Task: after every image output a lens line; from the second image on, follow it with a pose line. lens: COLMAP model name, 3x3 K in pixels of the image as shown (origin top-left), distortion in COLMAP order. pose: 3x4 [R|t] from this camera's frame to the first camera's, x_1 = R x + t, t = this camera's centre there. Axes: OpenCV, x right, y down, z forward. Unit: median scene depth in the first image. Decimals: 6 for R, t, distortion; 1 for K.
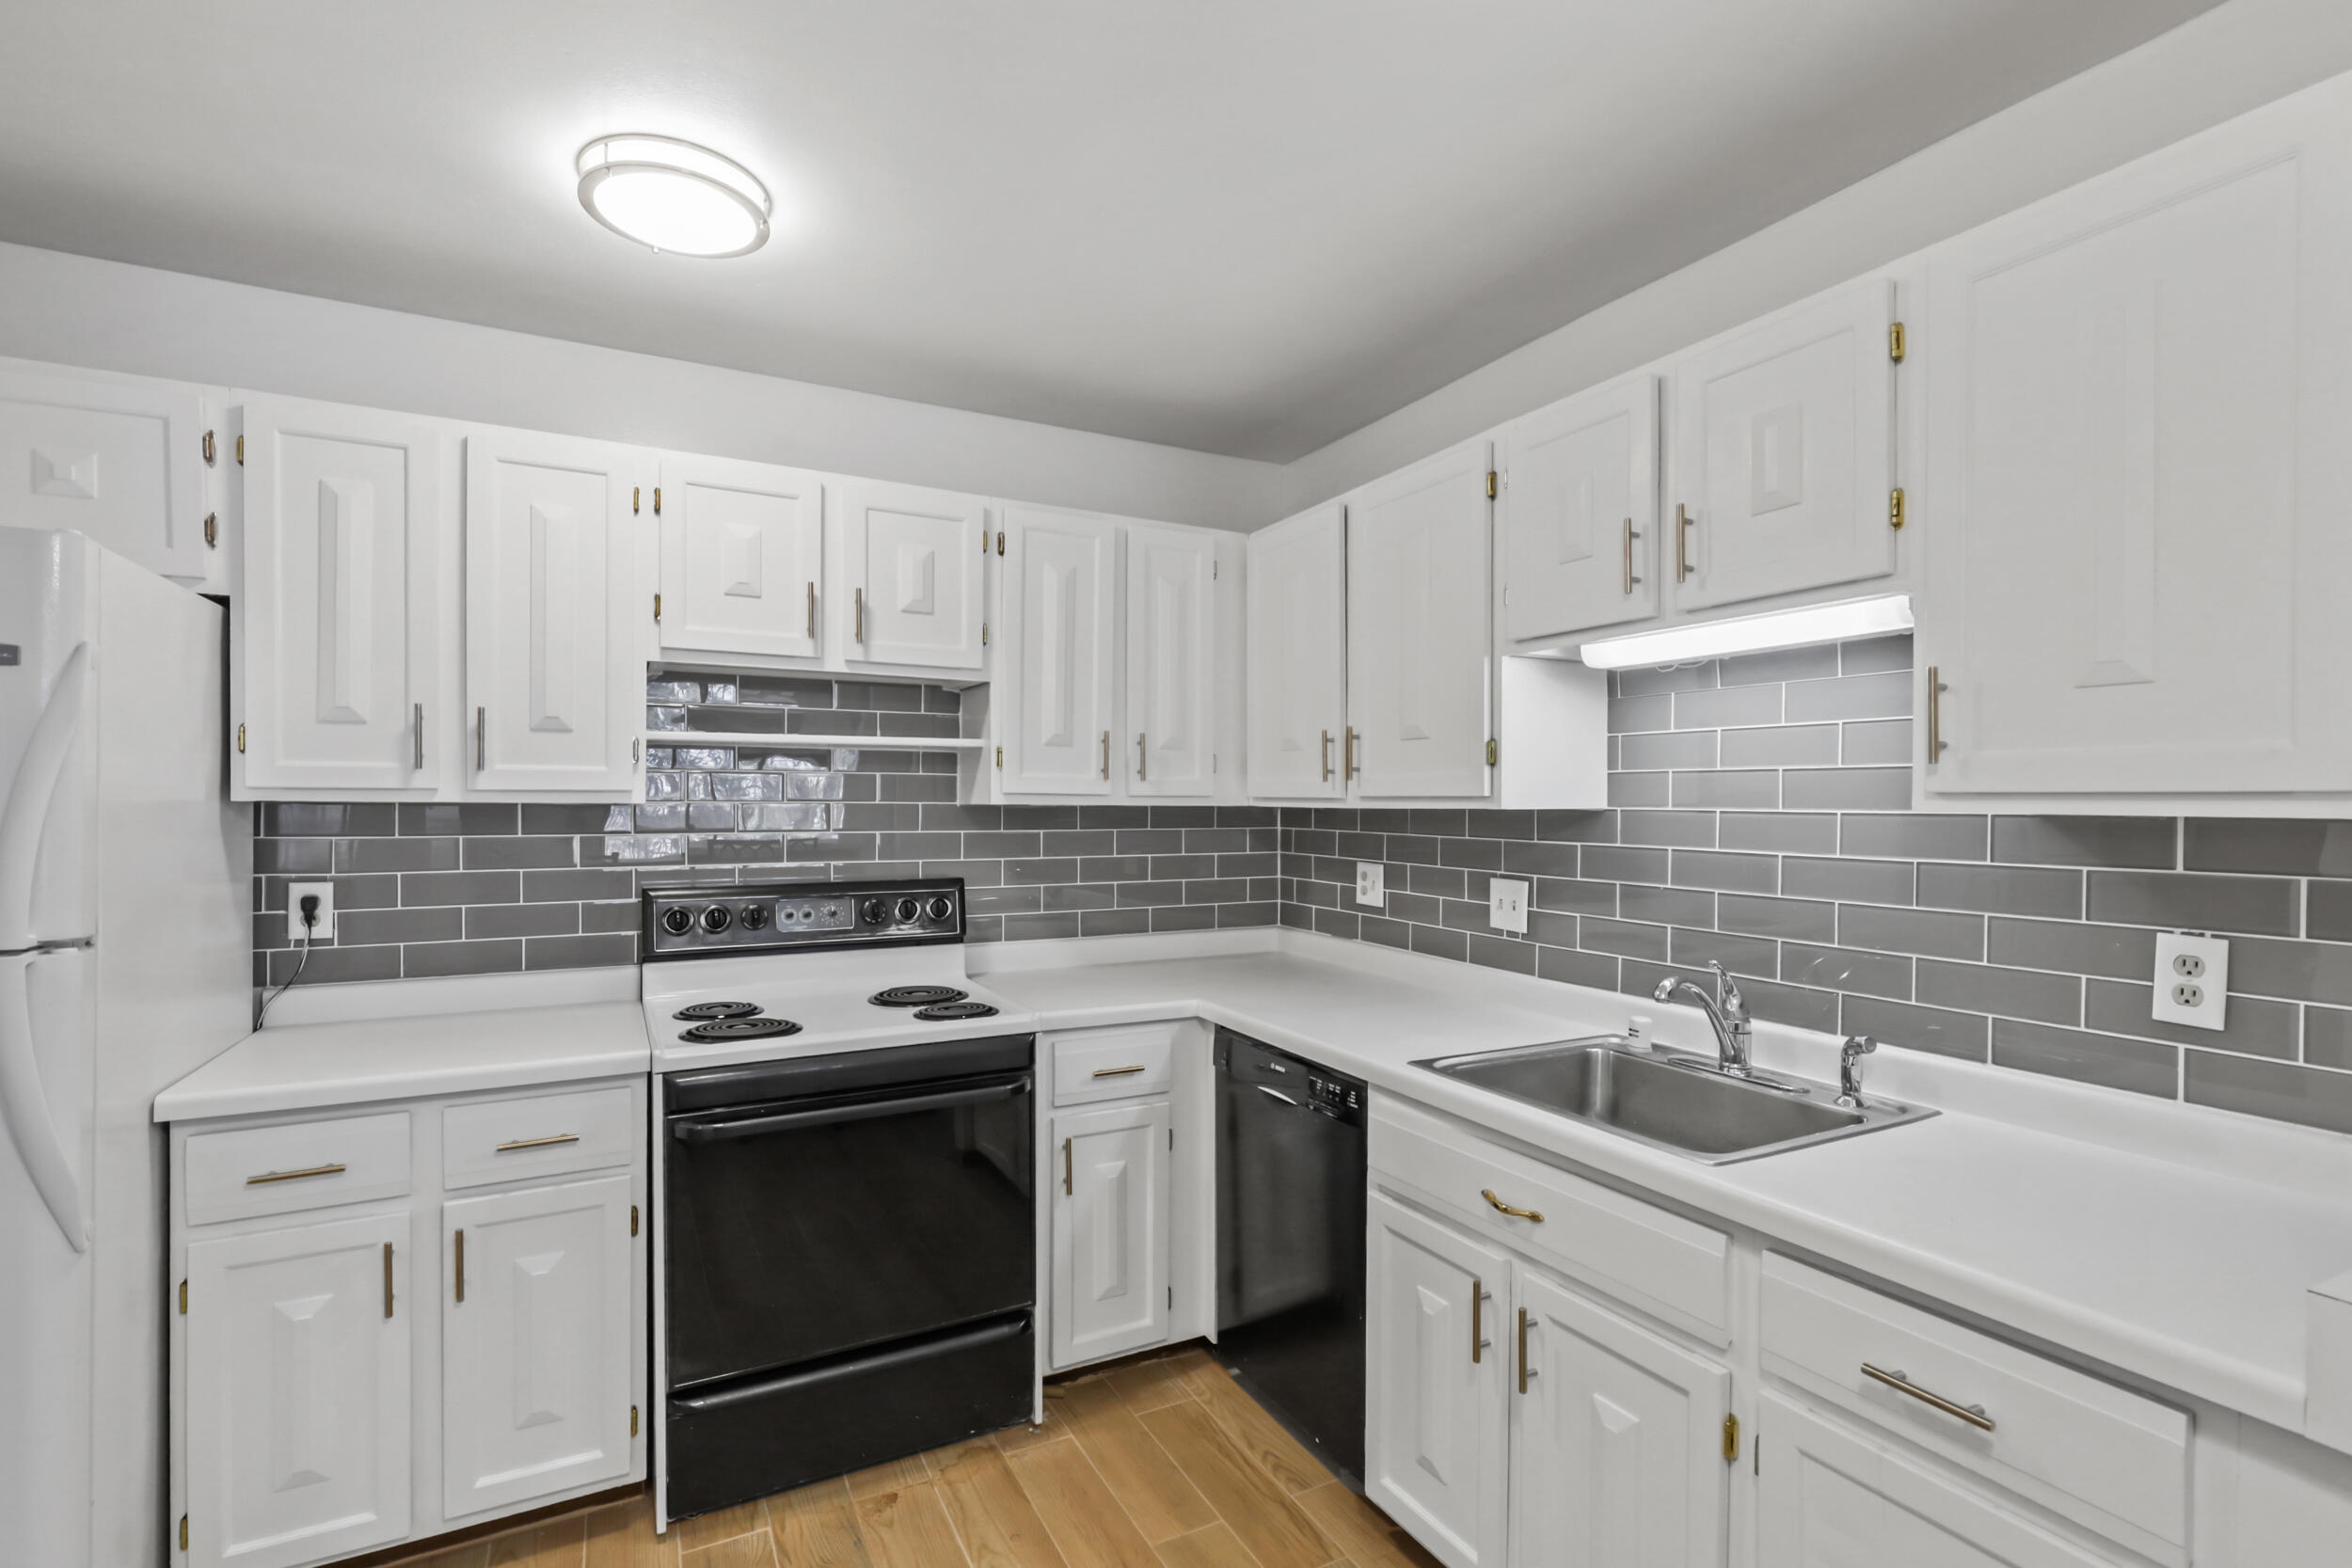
lens RADIAL K [[1083.5, 0, 1193.0], [0, 1083.5, 811.4], [0, 0, 1]] dist [-0.000469, 0.000051]
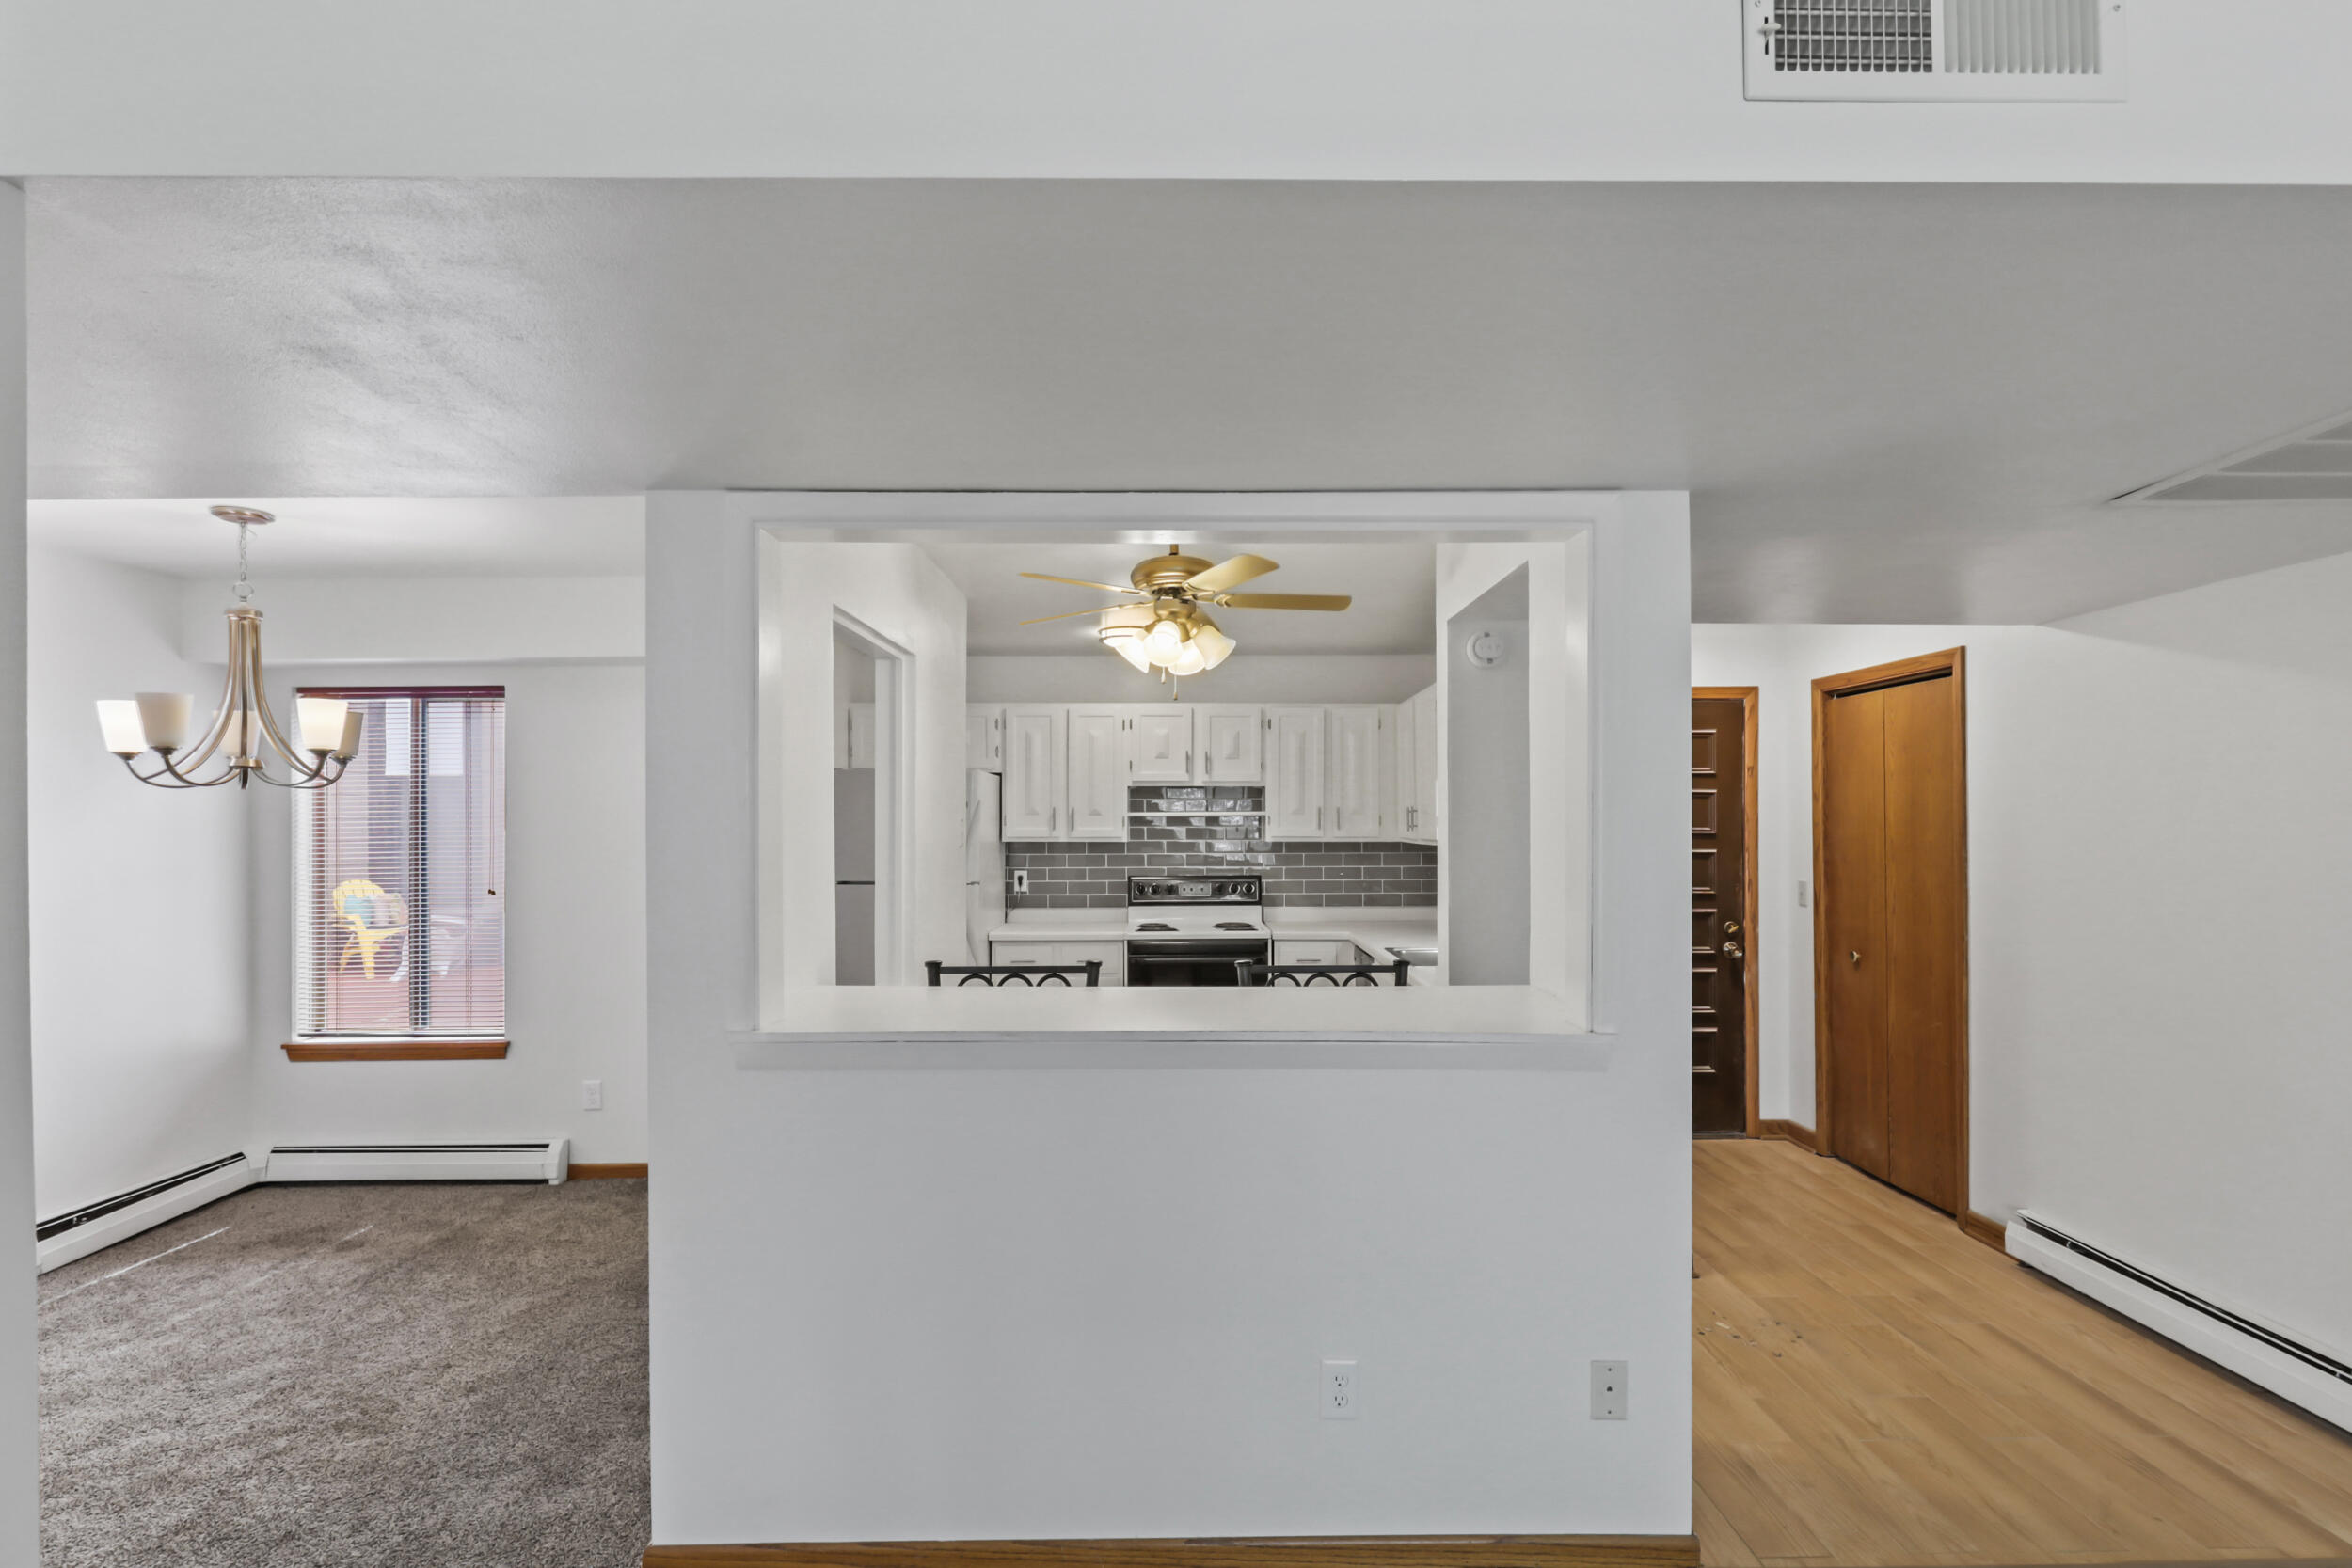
lens RADIAL K [[1083.5, 0, 1202.3], [0, 1083.5, 814.5], [0, 0, 1]] dist [-0.000469, 0.000051]
pose [[0.891050, -0.012475, -0.453733, 0.805403], [0.002273, 0.999732, -0.023023, -0.011968], [0.453899, 0.019484, 0.890840, -1.186042]]
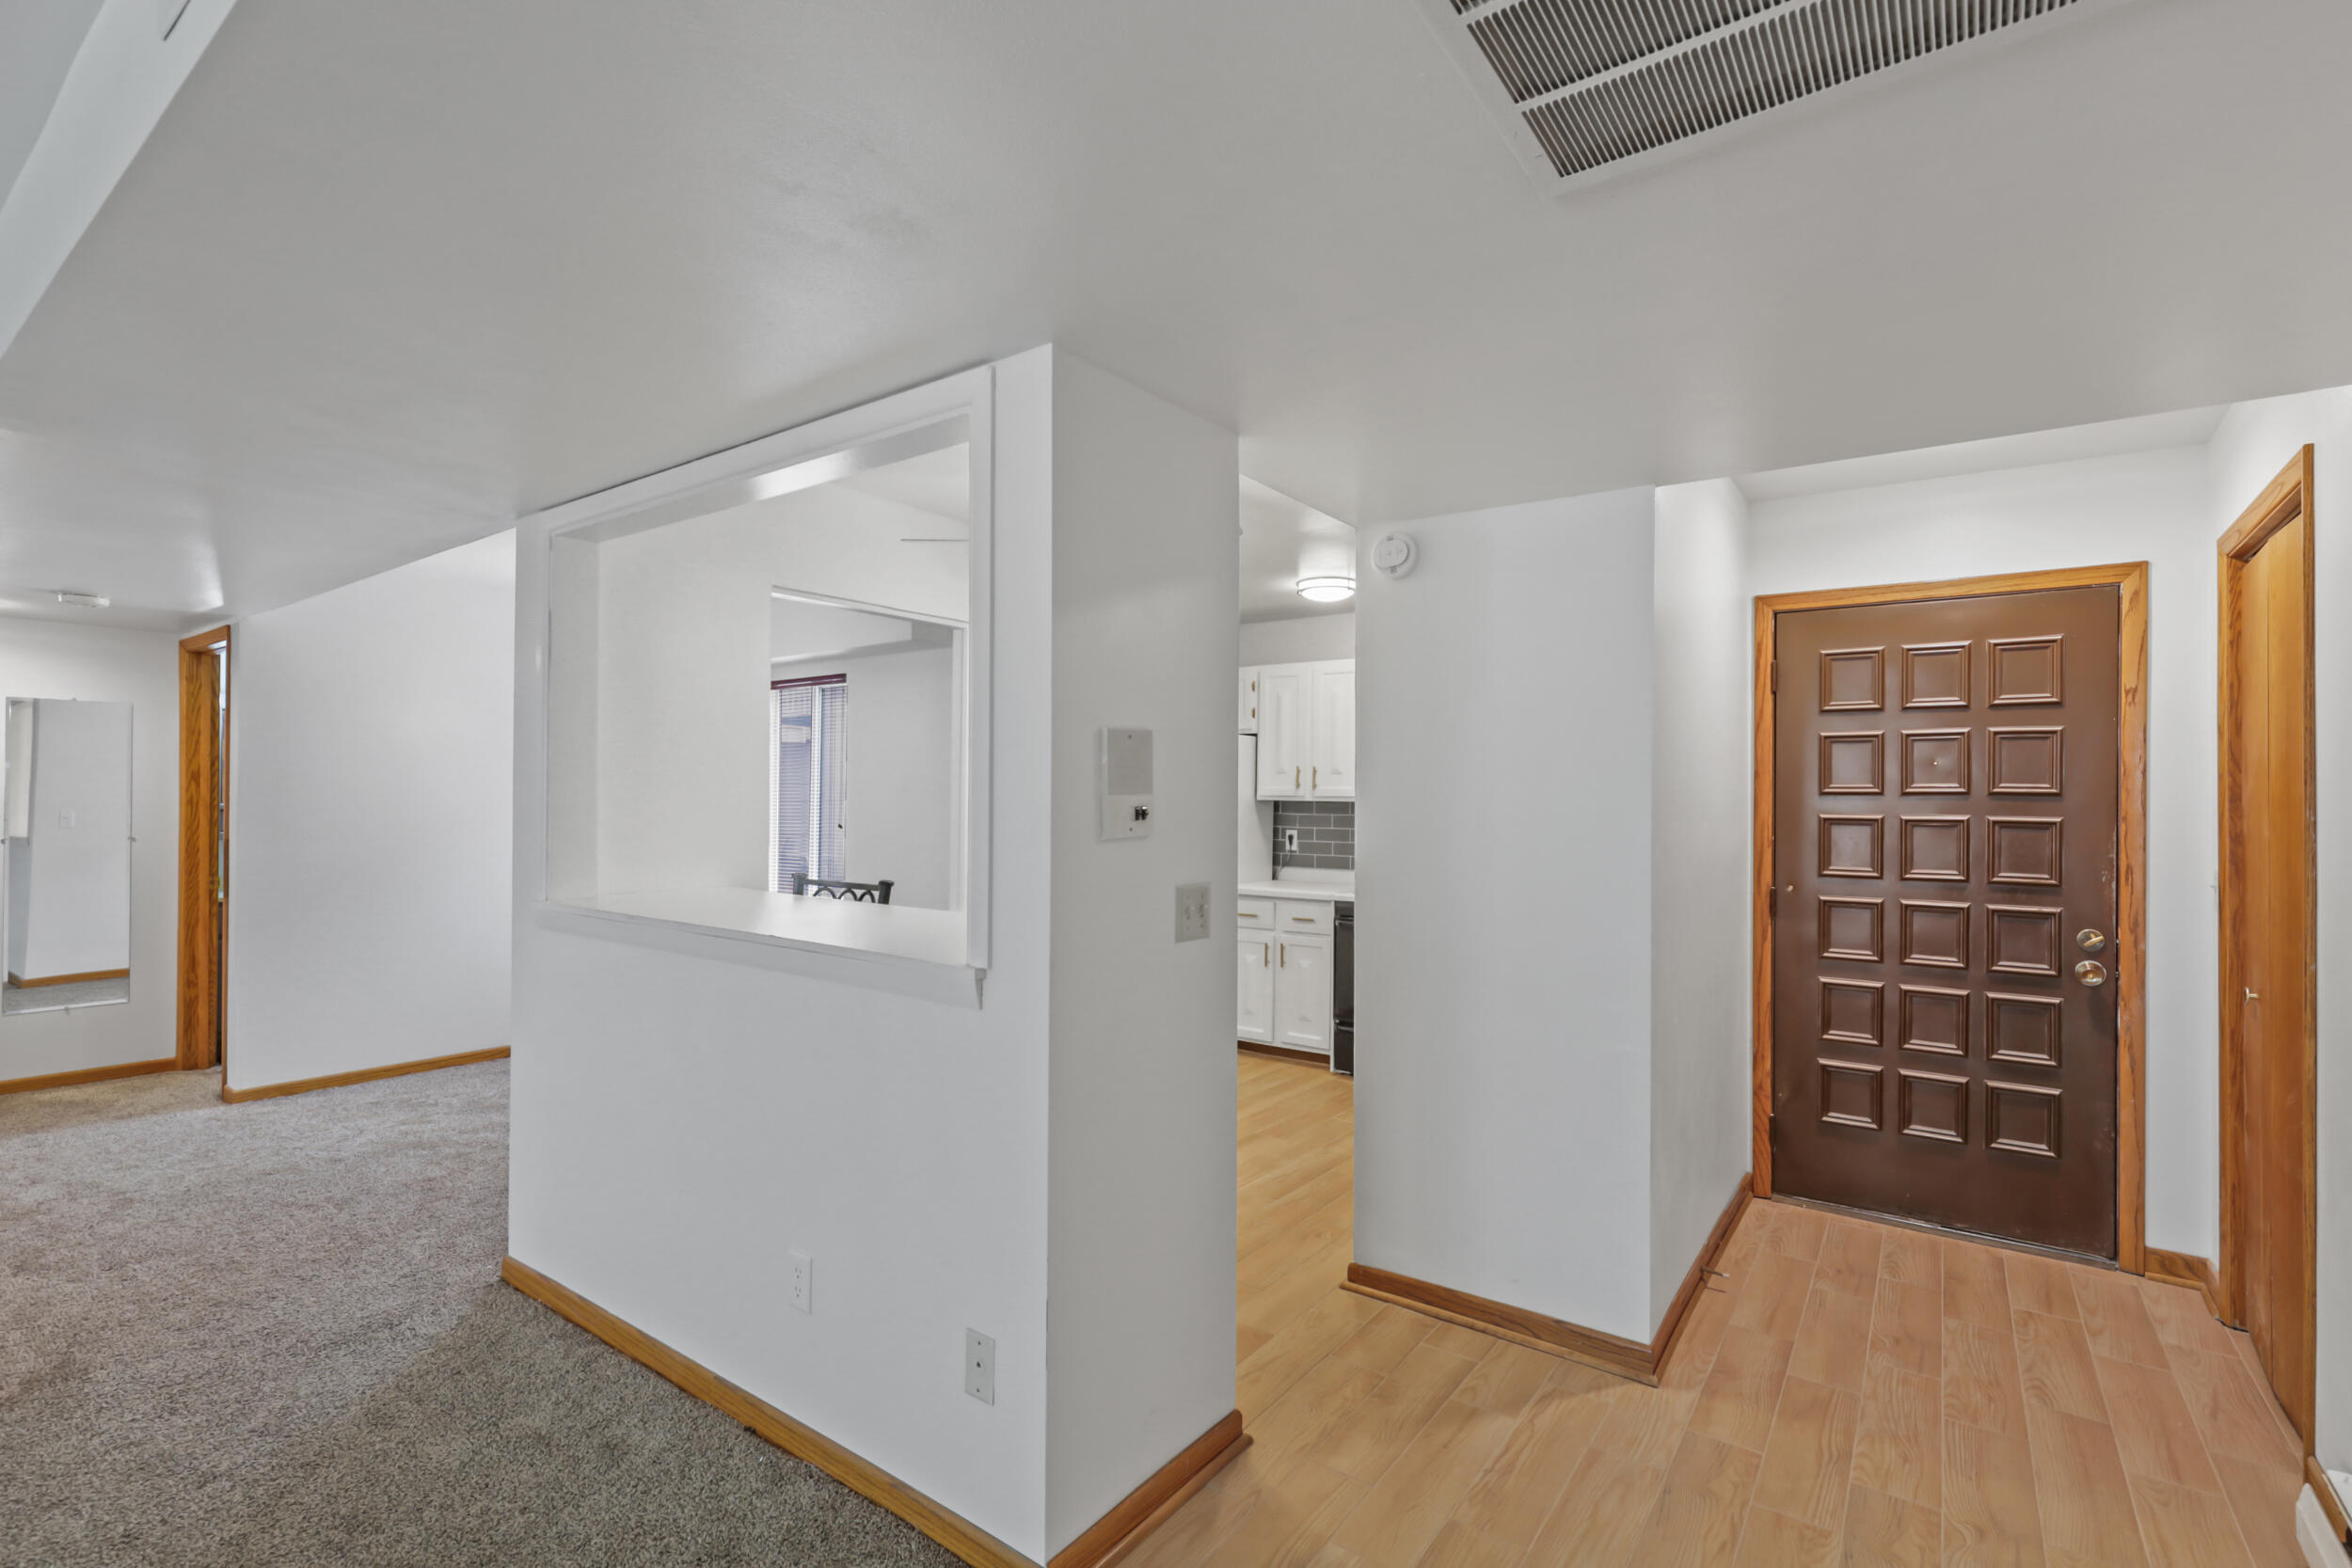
lens RADIAL K [[1083.5, 0, 1190.5], [0, 1083.5, 797.9], [0, 0, 1]] dist [-0.000469, 0.000051]
pose [[0.443093, -0.004571, -0.896464, 1.498958], [-0.021524, 0.999644, -0.015735, 0.031840], [0.896217, 0.026268, 0.442837, -0.441476]]
